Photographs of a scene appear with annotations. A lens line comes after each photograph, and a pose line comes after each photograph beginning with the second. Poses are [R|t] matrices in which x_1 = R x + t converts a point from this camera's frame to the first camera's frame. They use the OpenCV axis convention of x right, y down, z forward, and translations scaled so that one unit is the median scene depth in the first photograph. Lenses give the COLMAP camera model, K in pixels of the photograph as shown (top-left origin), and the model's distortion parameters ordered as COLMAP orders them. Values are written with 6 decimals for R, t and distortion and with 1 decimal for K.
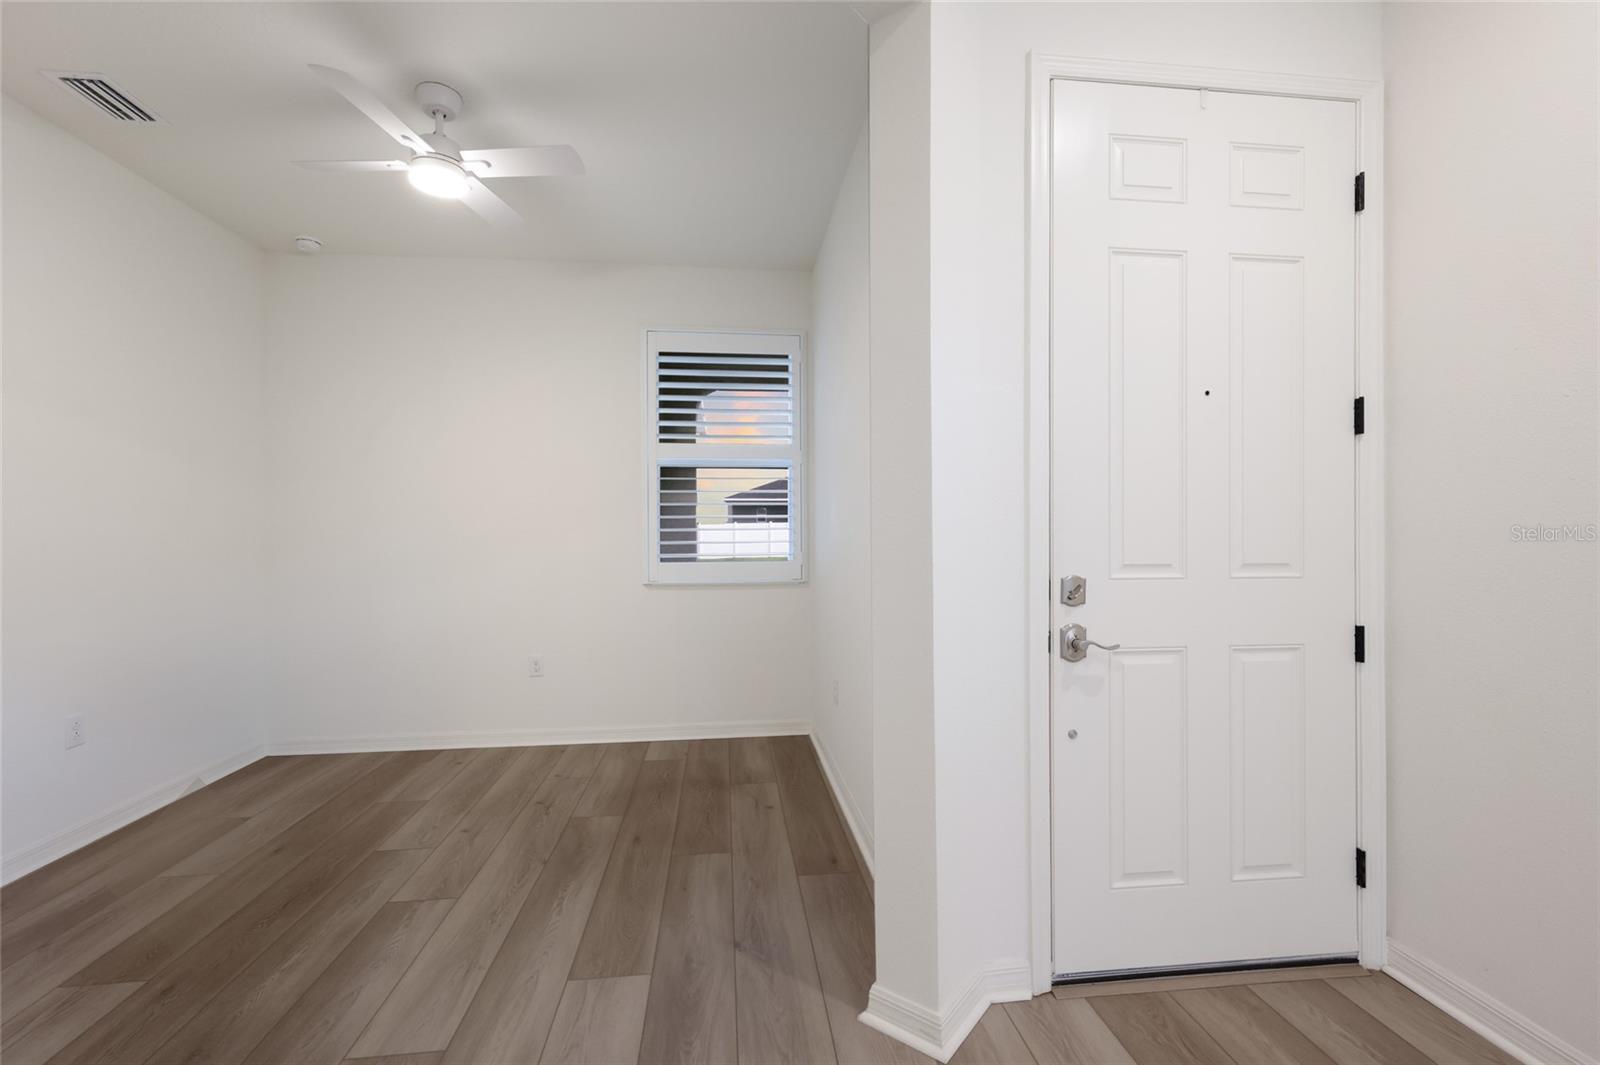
lens RADIAL K [[698.0, 0, 800.2], [0, 698.0, 529.8], [0, 0, 1]] dist [0.000312, 0.000889]
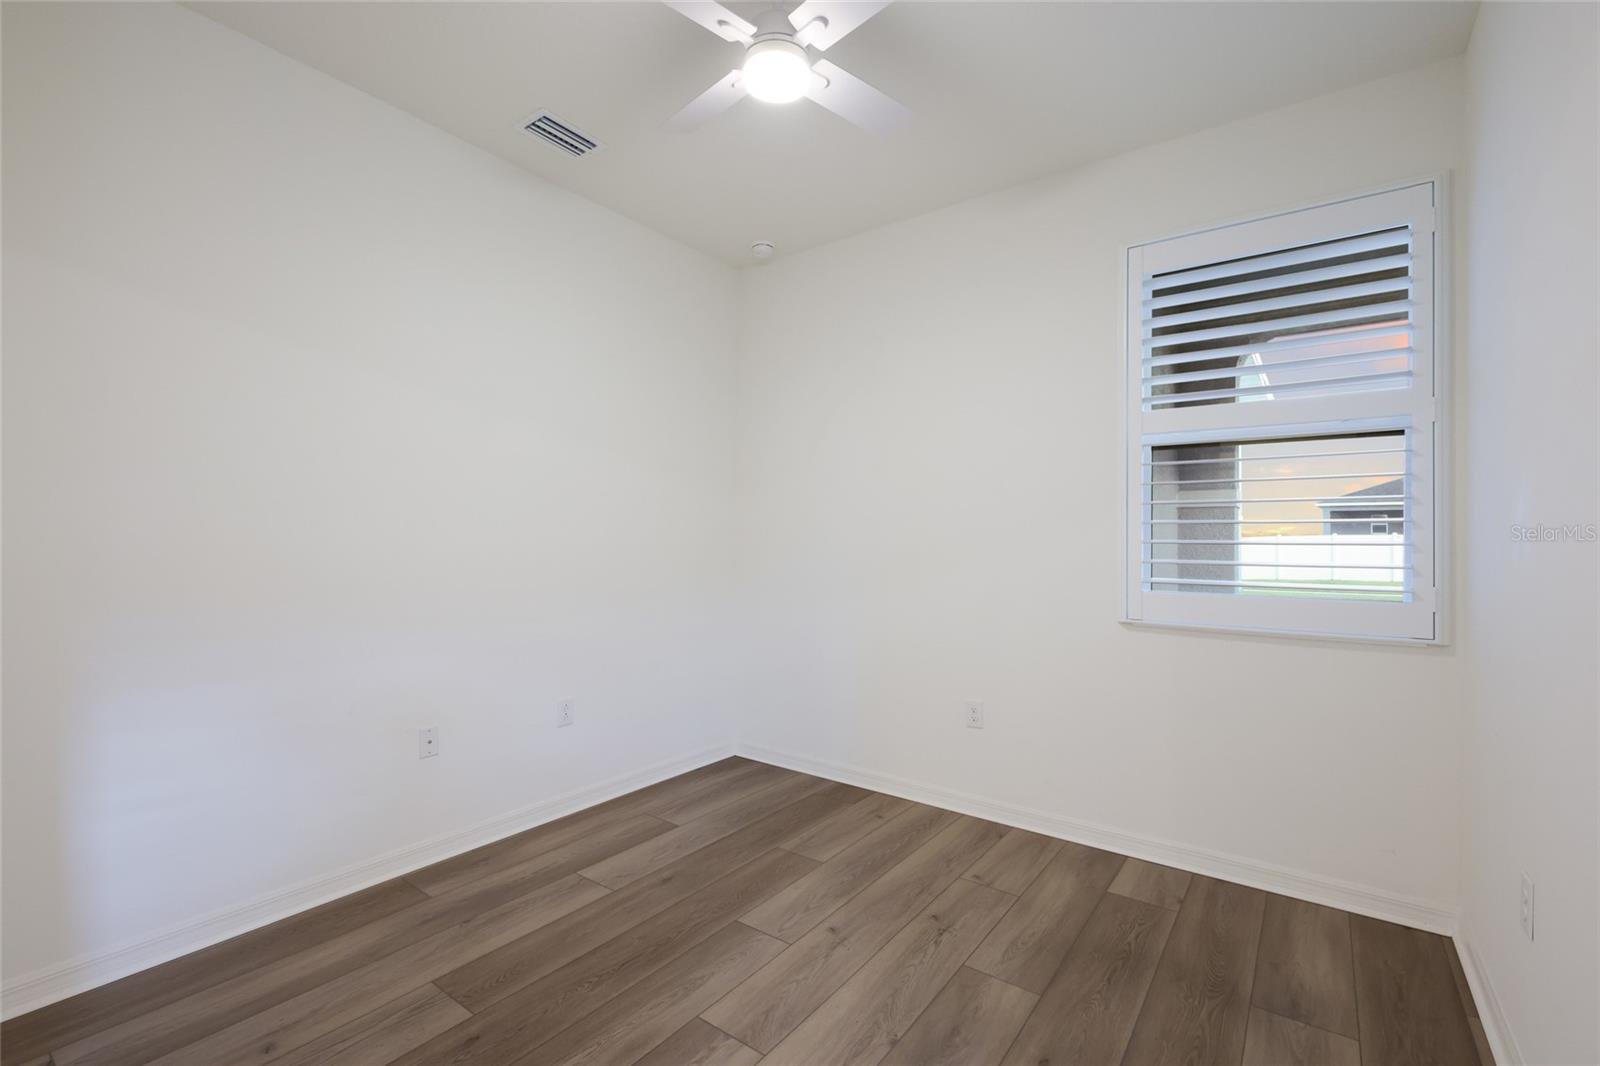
lens RADIAL K [[698.0, 0, 800.4], [0, 698.0, 533.0], [0, 0, 1]] dist [0.000312, 0.000889]
pose [[0.731722, 0.005127, -0.681584, 0.014632], [-0.012443, 0.999906, -0.005837, -0.001436], [0.681490, 0.012751, 0.731716, 0.364974]]
